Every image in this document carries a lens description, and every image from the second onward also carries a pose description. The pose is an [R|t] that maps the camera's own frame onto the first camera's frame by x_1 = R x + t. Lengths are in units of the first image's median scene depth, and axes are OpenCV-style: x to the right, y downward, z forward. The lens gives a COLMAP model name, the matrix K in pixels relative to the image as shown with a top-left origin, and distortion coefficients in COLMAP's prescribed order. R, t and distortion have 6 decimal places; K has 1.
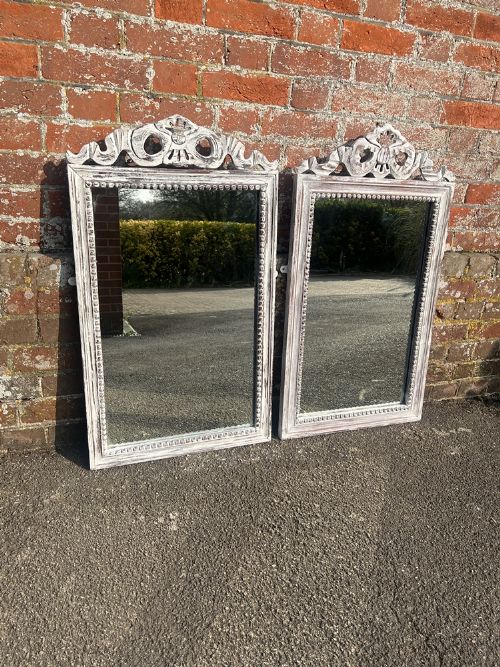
lens RADIAL K [[513.3, 0, 252.9], [0, 513.3, 330.4], [0, 0, 1]] dist [0.026460, -0.040649]
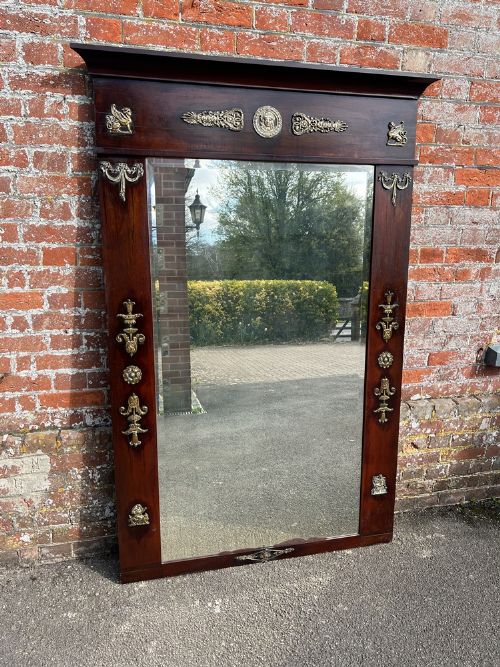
lens RADIAL K [[513.9, 0, 247.2], [0, 513.9, 331.5], [0, 0, 1]] dist [0.008246, -0.010831]
pose [[0.993077, -0.024304, -0.114920, 0.111723], [0.013316, 0.995347, -0.095429, -0.256073], [0.116704, 0.093238, 0.988780, -0.500774]]
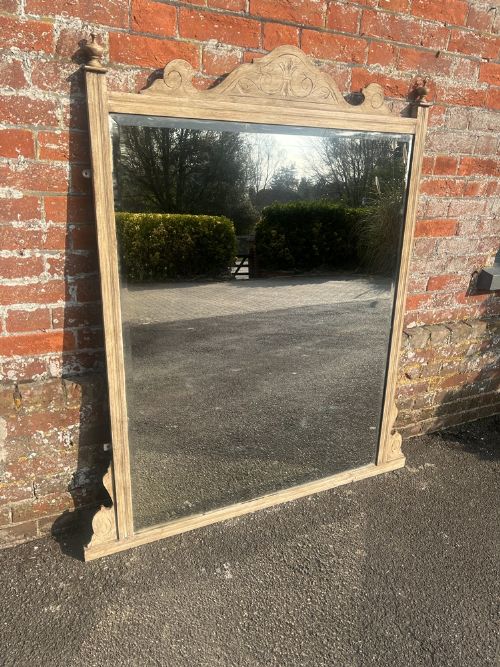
lens RADIAL K [[511.6, 0, 250.8], [0, 511.6, 334.2], [0, 0, 1]] dist [0.030542, -0.046337]
pose [[0.993621, -0.046359, 0.102800, -0.182403], [0.041213, 0.997816, 0.051630, -0.268590], [-0.104969, -0.047064, 0.993361, -0.255138]]
